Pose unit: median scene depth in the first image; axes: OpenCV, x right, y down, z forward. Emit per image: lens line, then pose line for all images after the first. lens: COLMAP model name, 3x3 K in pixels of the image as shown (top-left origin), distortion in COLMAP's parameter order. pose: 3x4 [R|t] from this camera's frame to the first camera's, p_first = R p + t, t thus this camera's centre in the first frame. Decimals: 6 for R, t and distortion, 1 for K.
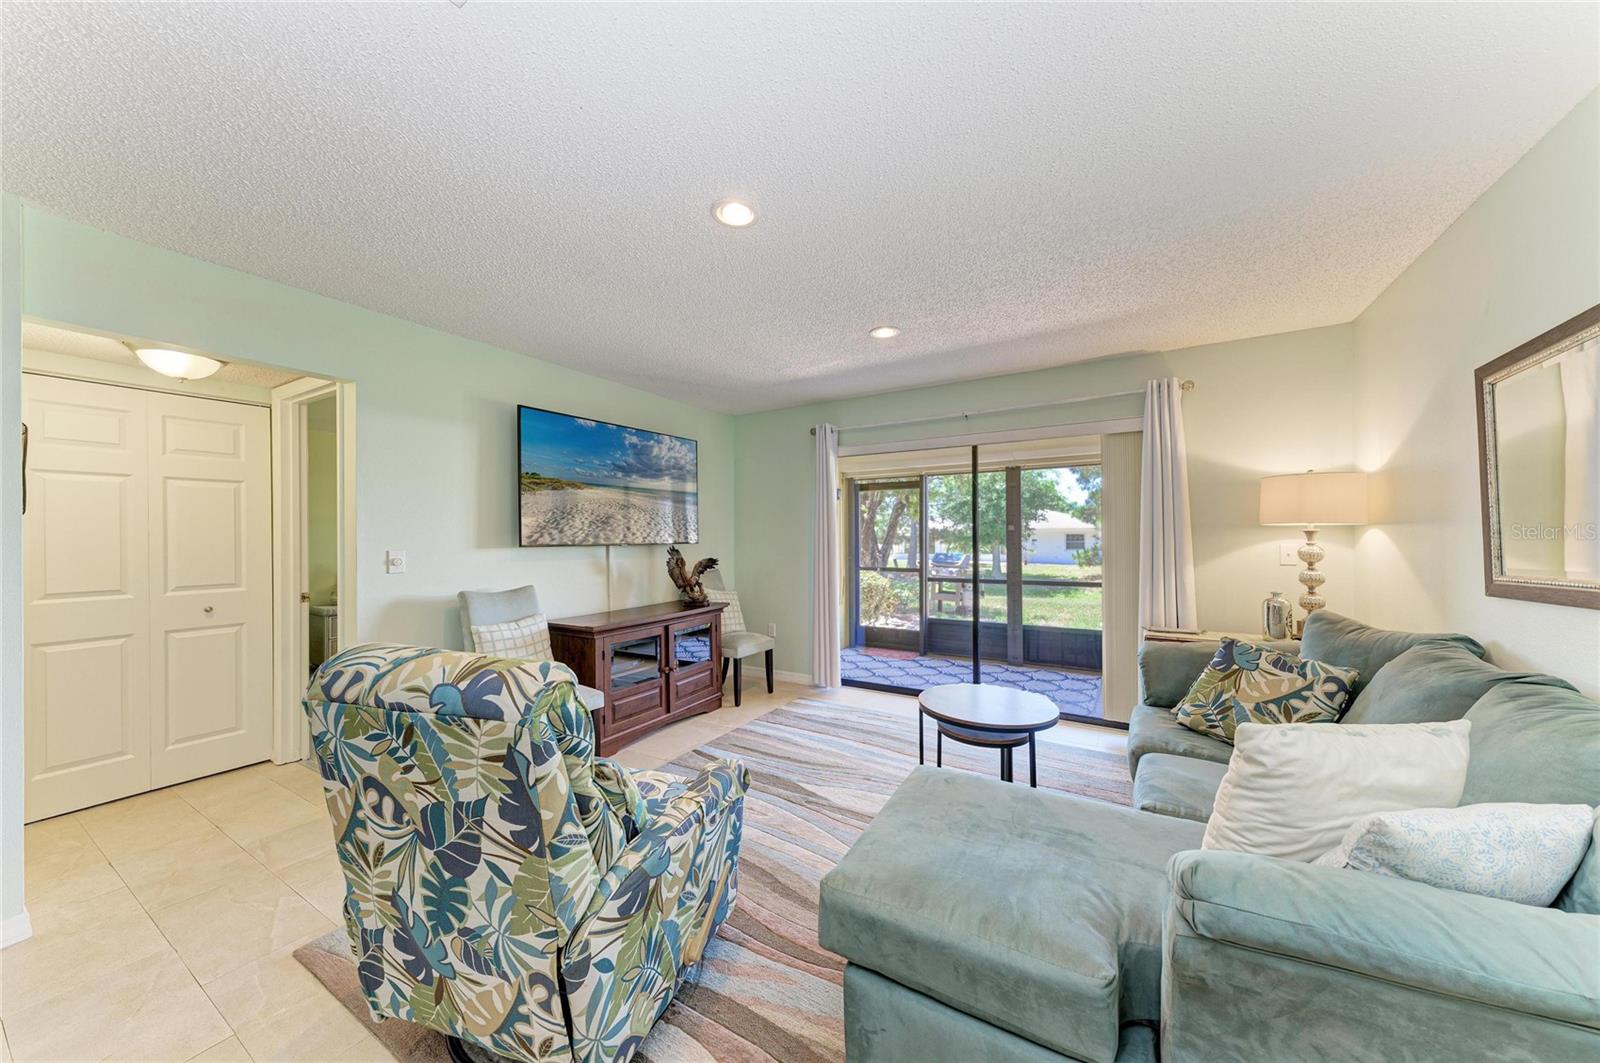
lens RADIAL K [[541.6, 0, 804.4], [0, 541.6, 535.0], [0, 0, 1]] dist [0.014071, -0.003233]
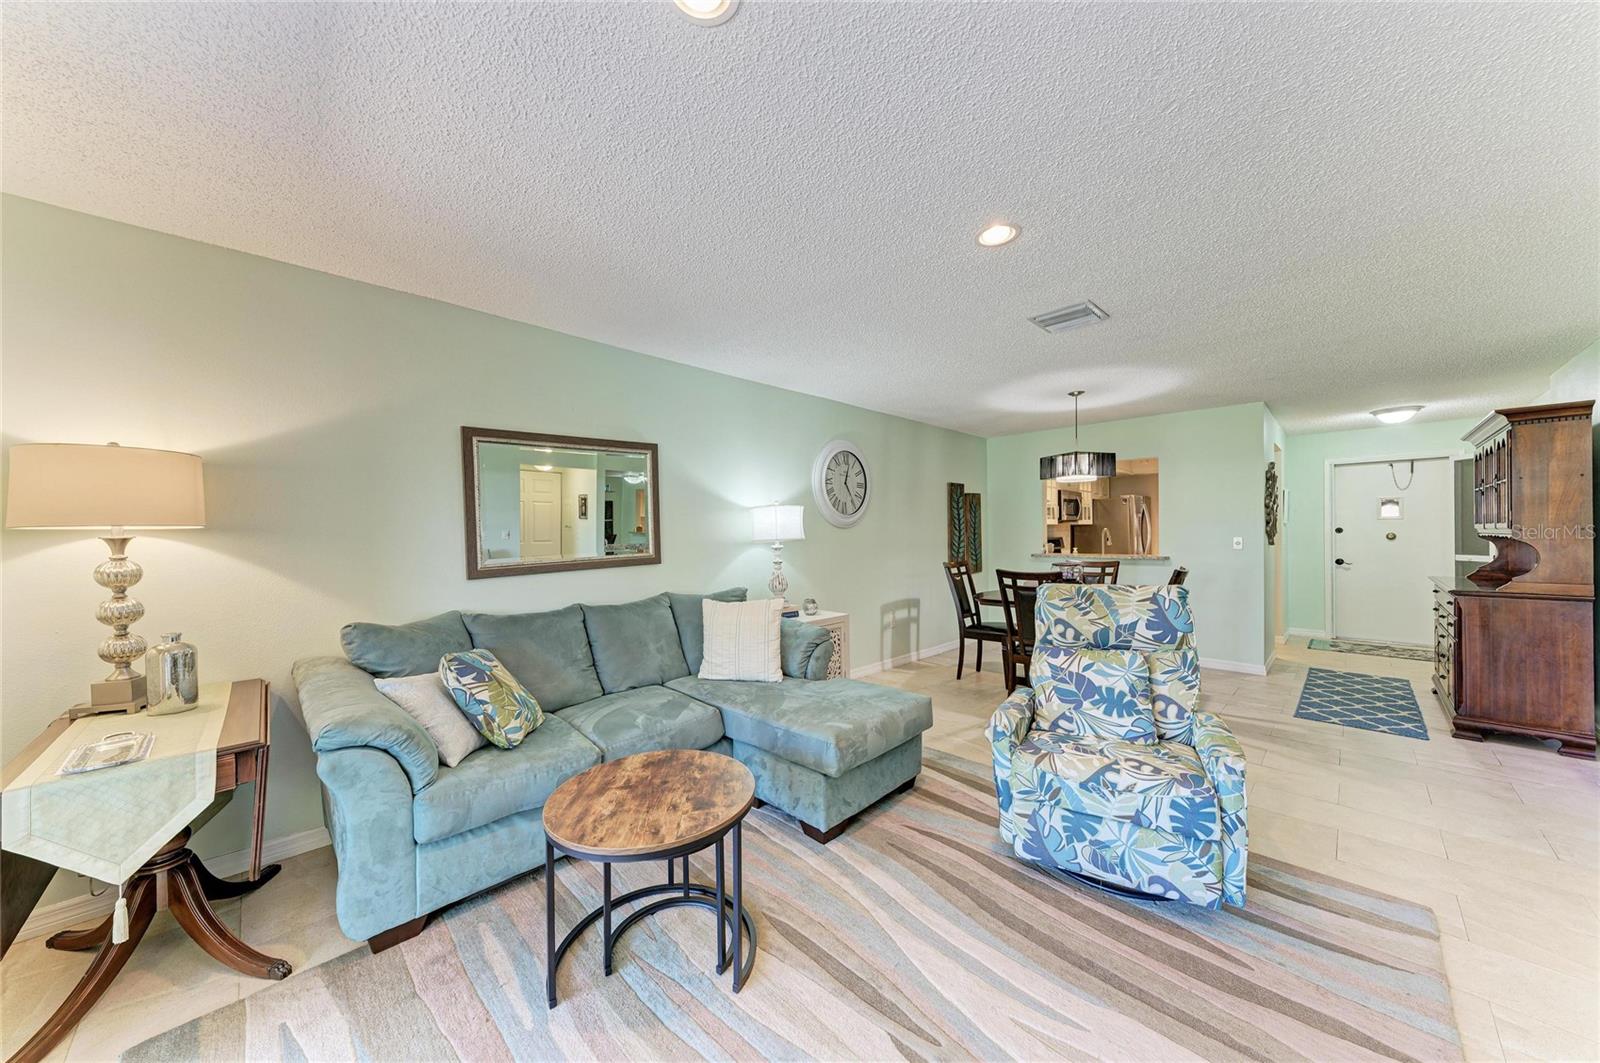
lens RADIAL K [[541.6, 0, 803.4], [0, 541.6, 533.2], [0, 0, 1]] dist [0.014071, -0.003233]
pose [[-0.970131, 0.016179, 0.242041, -0.004596], [0.016322, 0.999866, -0.001412, 0.000307], [-0.242032, 0.002581, -0.970265, 1.253363]]
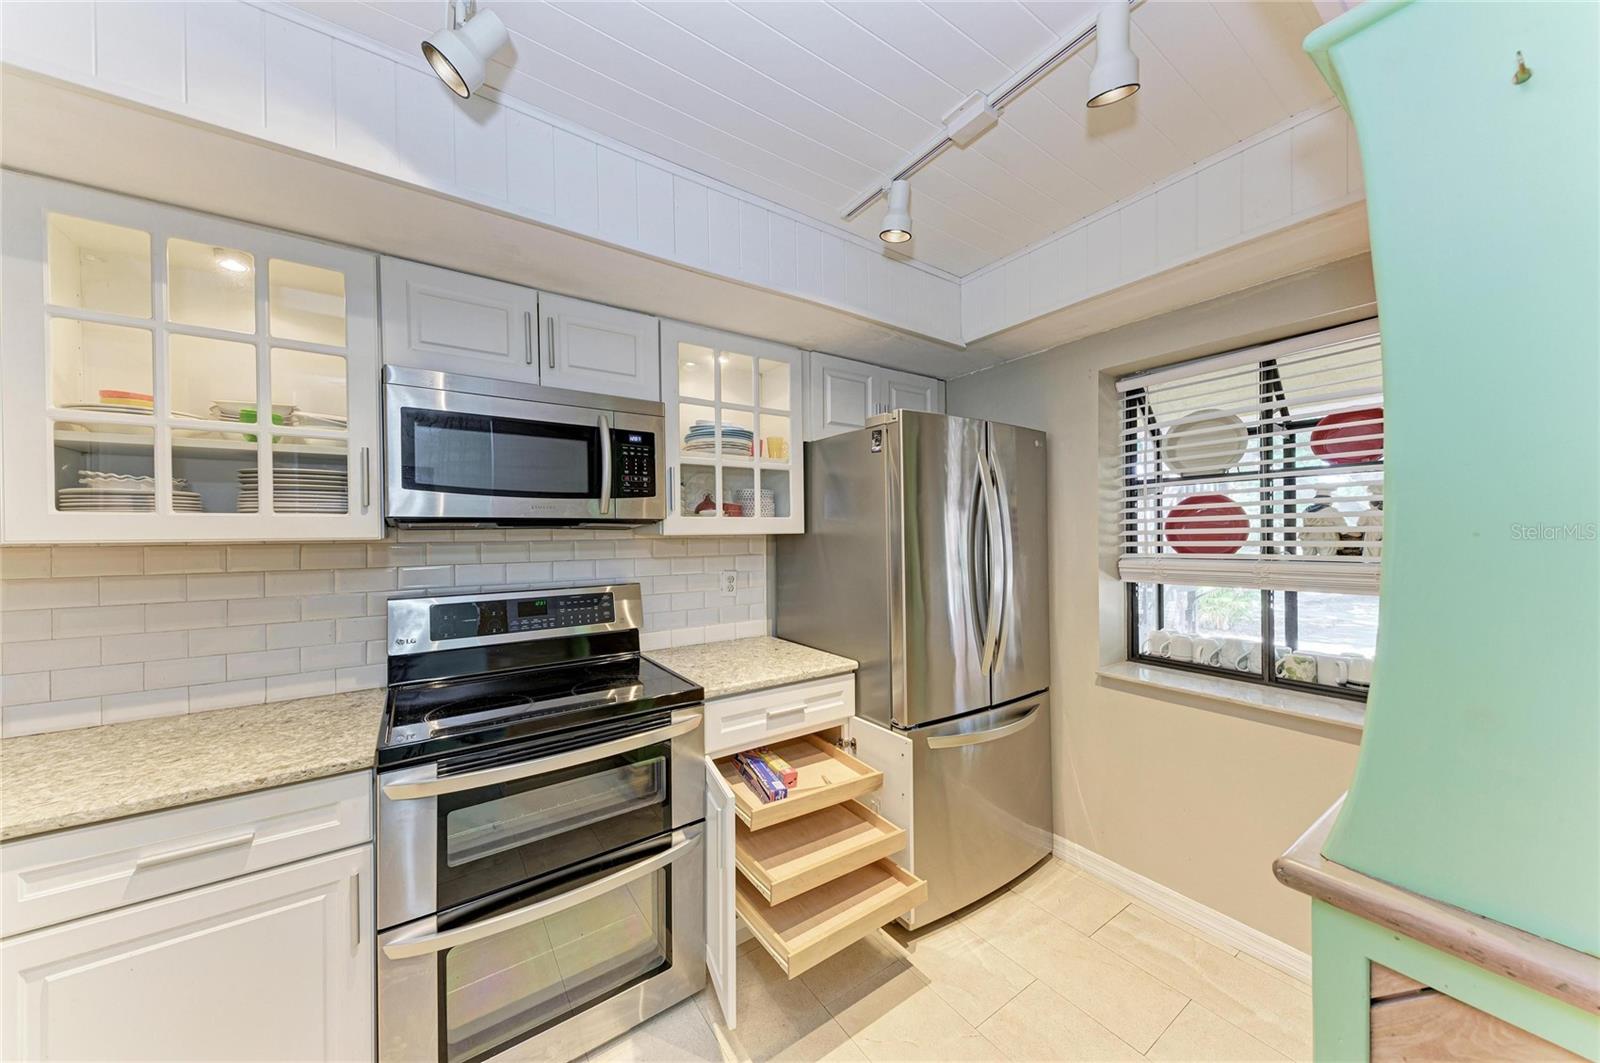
lens RADIAL K [[541.6, 0, 801.6], [0, 541.6, 532.1], [0, 0, 1]] dist [0.014071, -0.003233]
pose [[-0.910540, 0.014410, 0.413170, -1.019604], [0.013666, 0.999895, -0.004757, -0.021643], [-0.413195, 0.001315, -0.910642, -0.974542]]
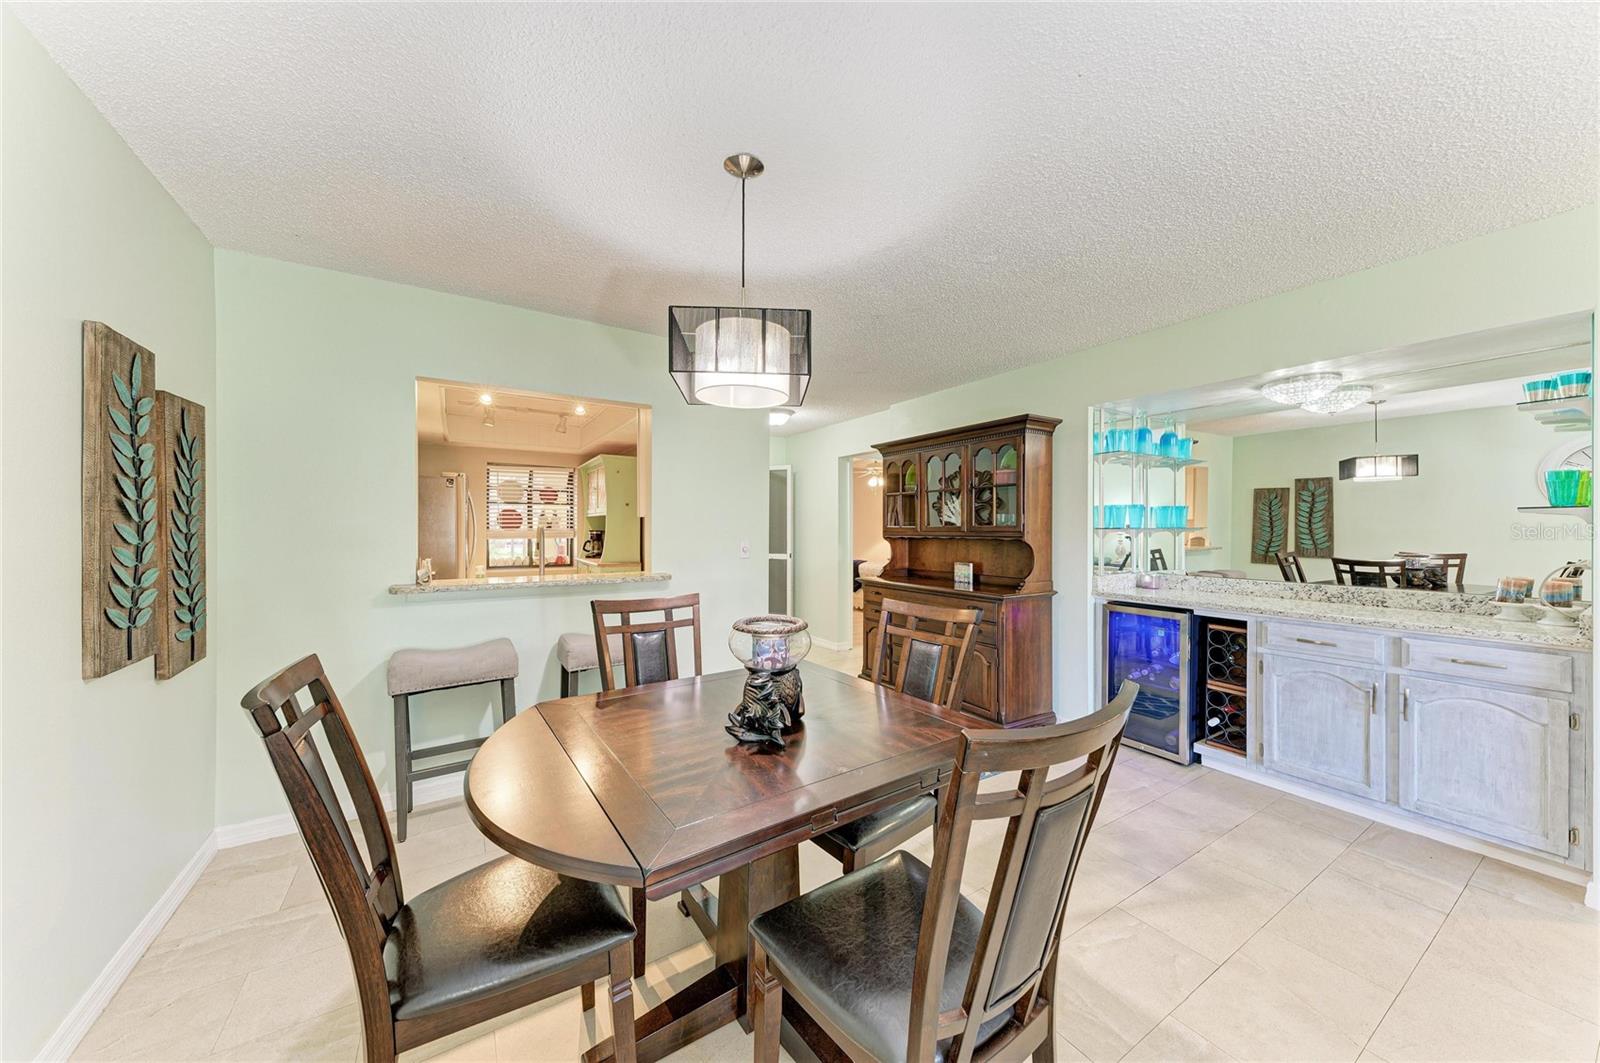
lens RADIAL K [[541.6, 0, 797.8], [0, 541.6, 528.8], [0, 0, 1]] dist [0.014071, -0.003233]
pose [[-0.453767, 0.005878, -0.891101, 0.098043], [0.002230, 0.999983, 0.005460, 0.000202], [0.891118, 0.000490, -0.453772, 0.038309]]
